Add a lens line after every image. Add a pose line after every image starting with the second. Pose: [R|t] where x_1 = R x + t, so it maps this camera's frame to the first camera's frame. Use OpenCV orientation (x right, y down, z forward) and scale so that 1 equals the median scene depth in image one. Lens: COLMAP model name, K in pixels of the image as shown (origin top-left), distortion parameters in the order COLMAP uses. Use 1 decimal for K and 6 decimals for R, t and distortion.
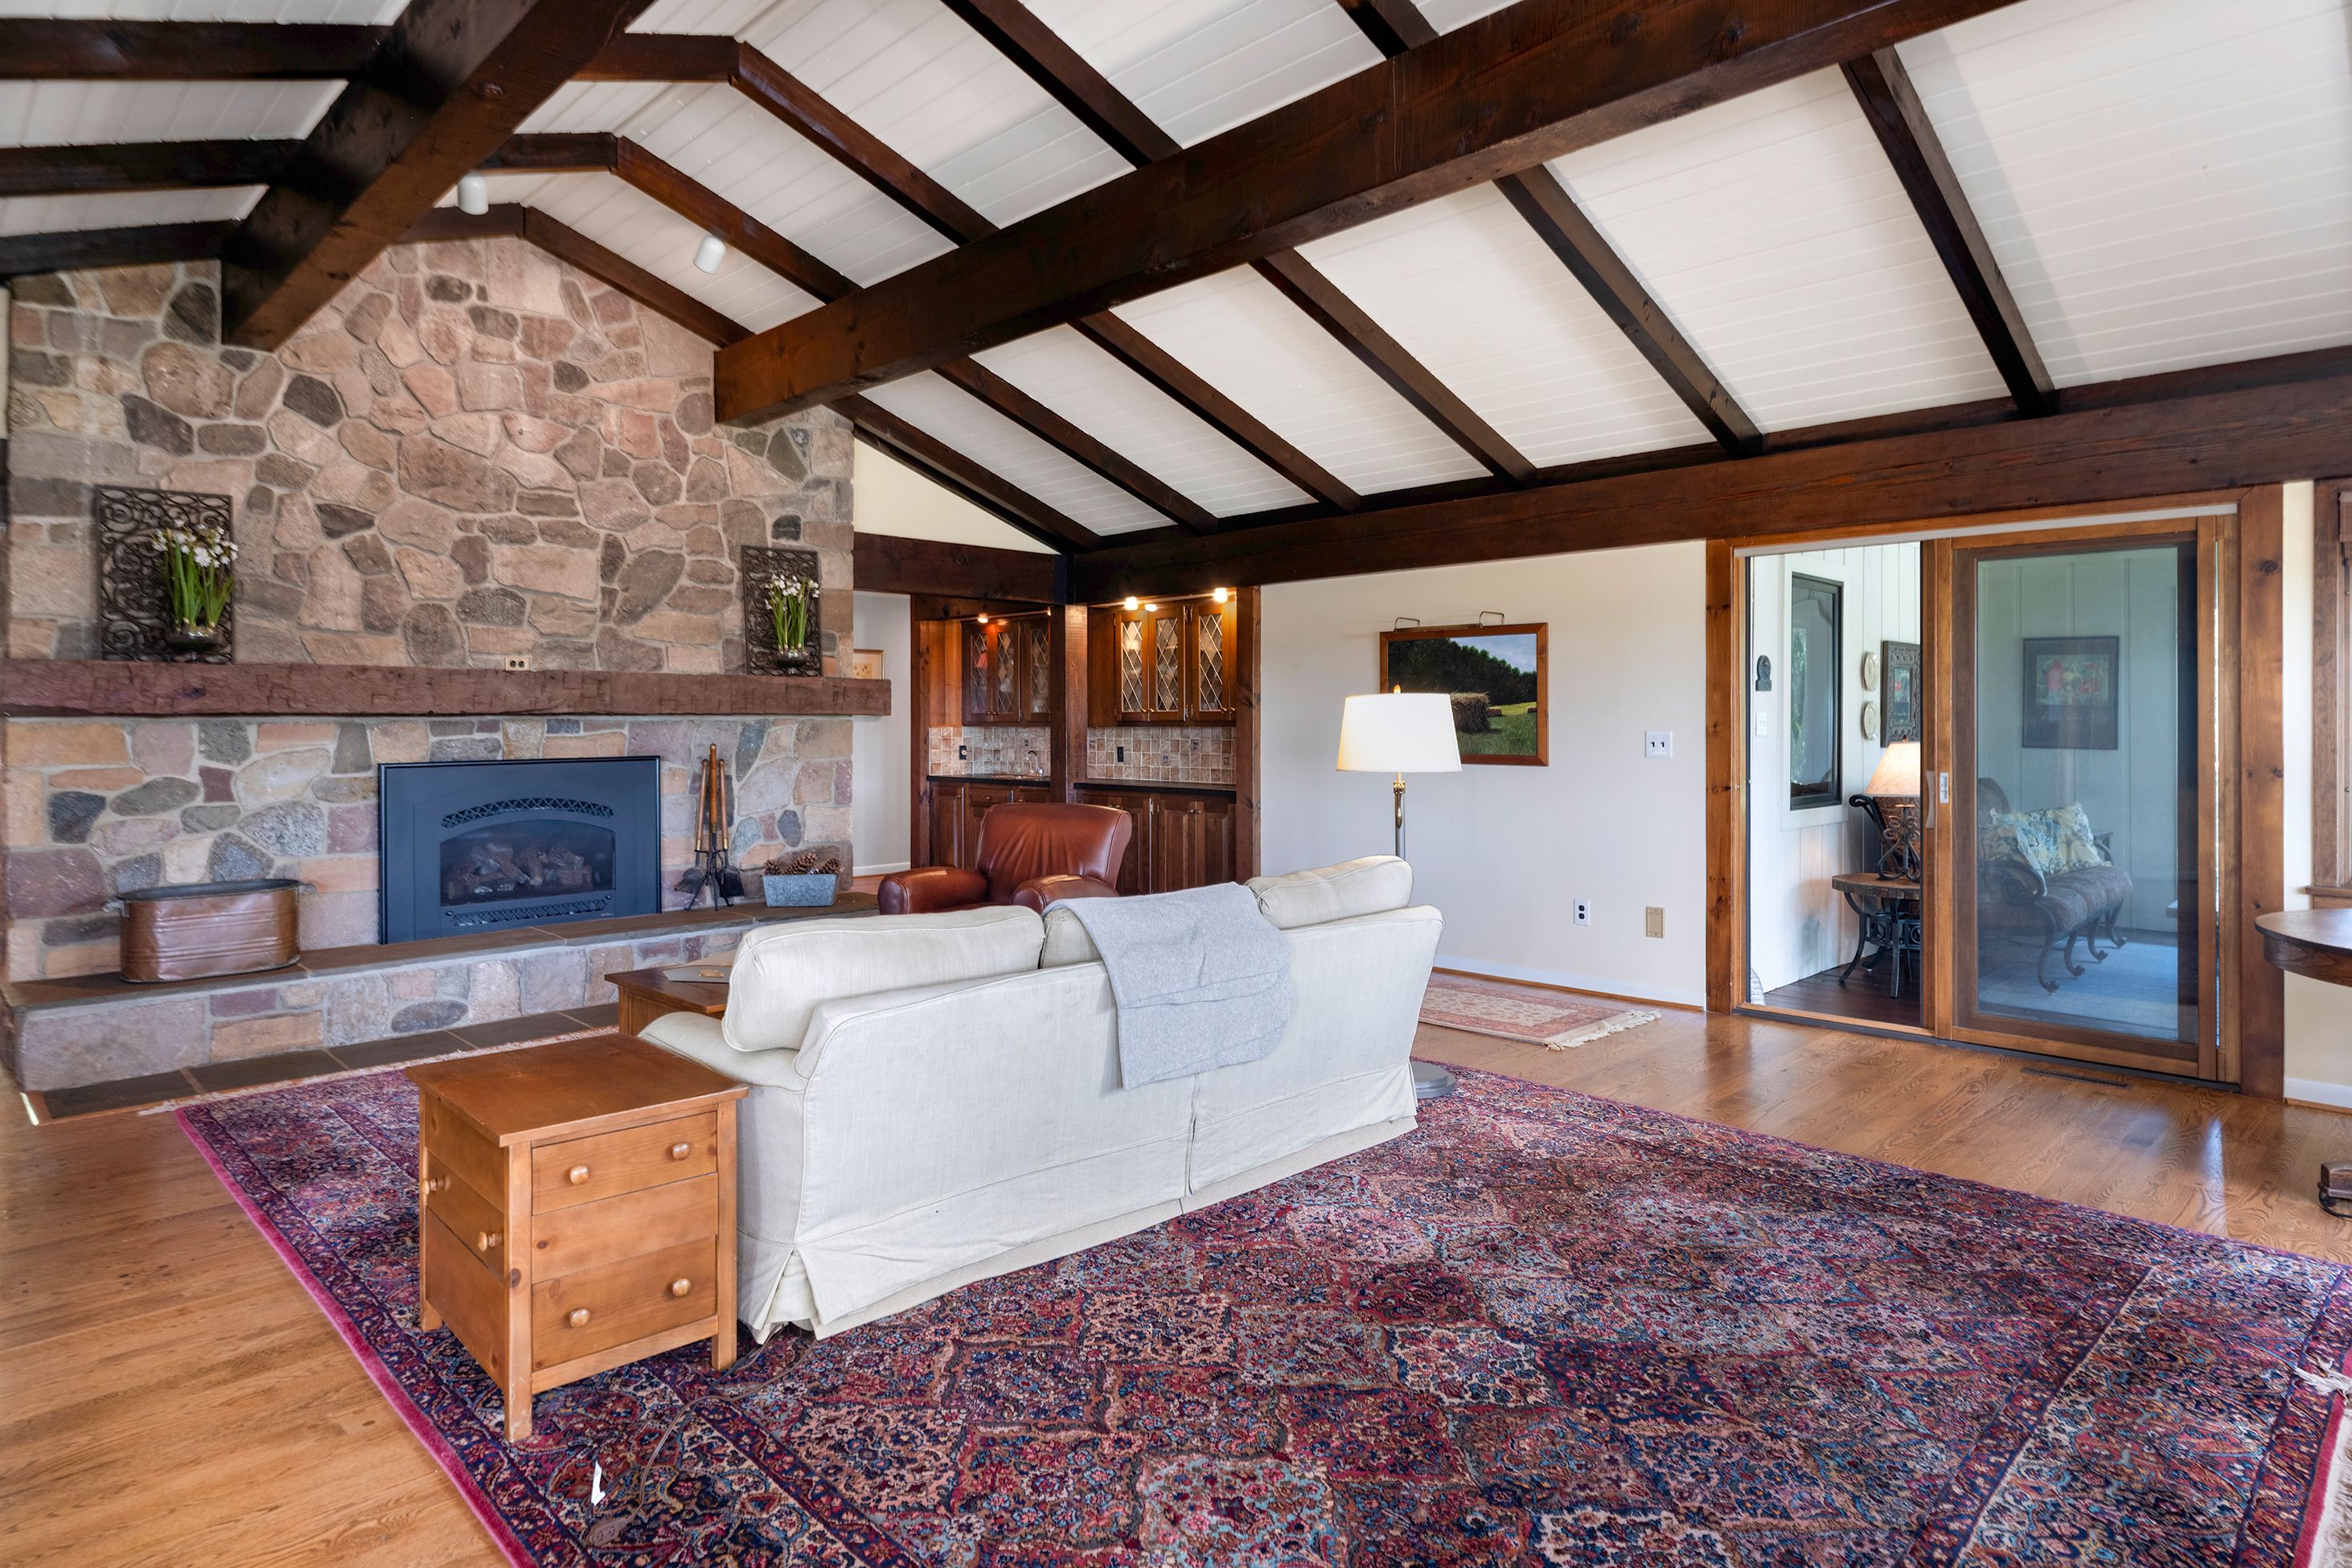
lens RADIAL K [[1325.5, 0, 1236.3], [0, 1325.5, 696.1], [0, 0, 1]] dist [0.010992, -0.003610]
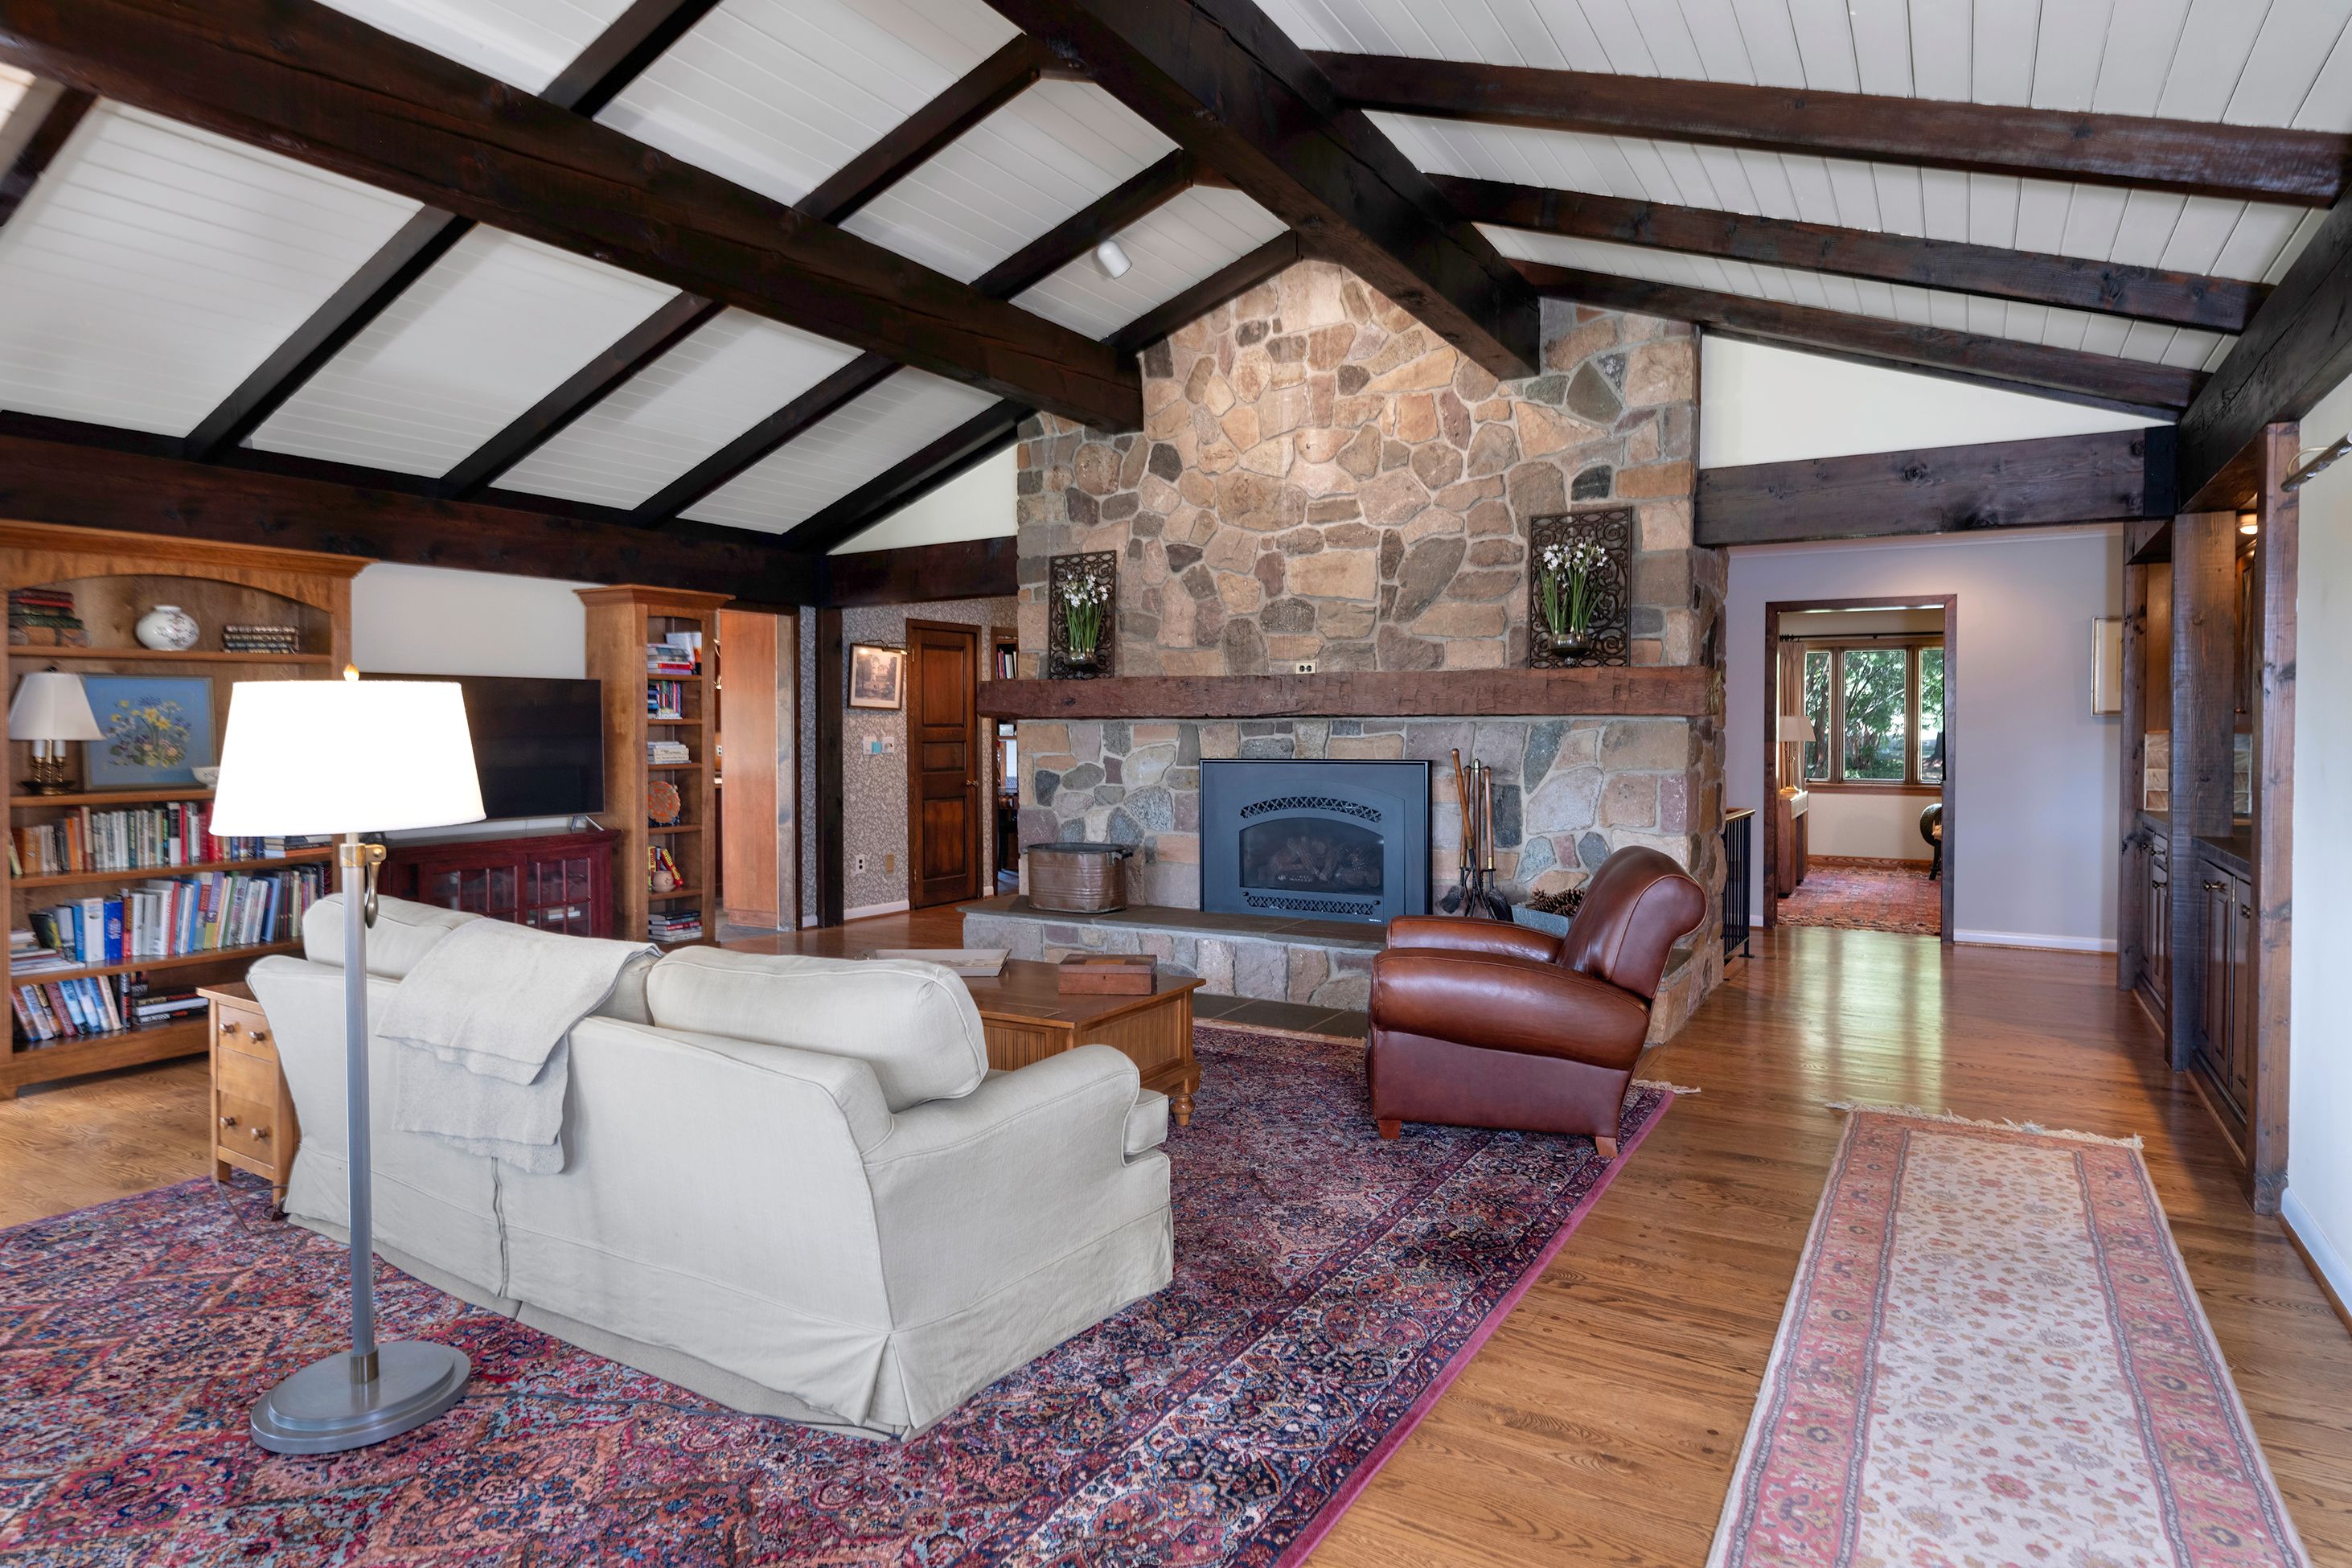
lens RADIAL K [[1325.5, 0, 1130.9], [0, 1325.5, 729.3], [0, 0, 1]] dist [0.010992, -0.003610]
pose [[0.216354, 0.008358, -0.976279, 0.460107], [0.019510, 0.999727, 0.012882, 0.007978], [0.976120, -0.021834, 0.216131, 0.644716]]
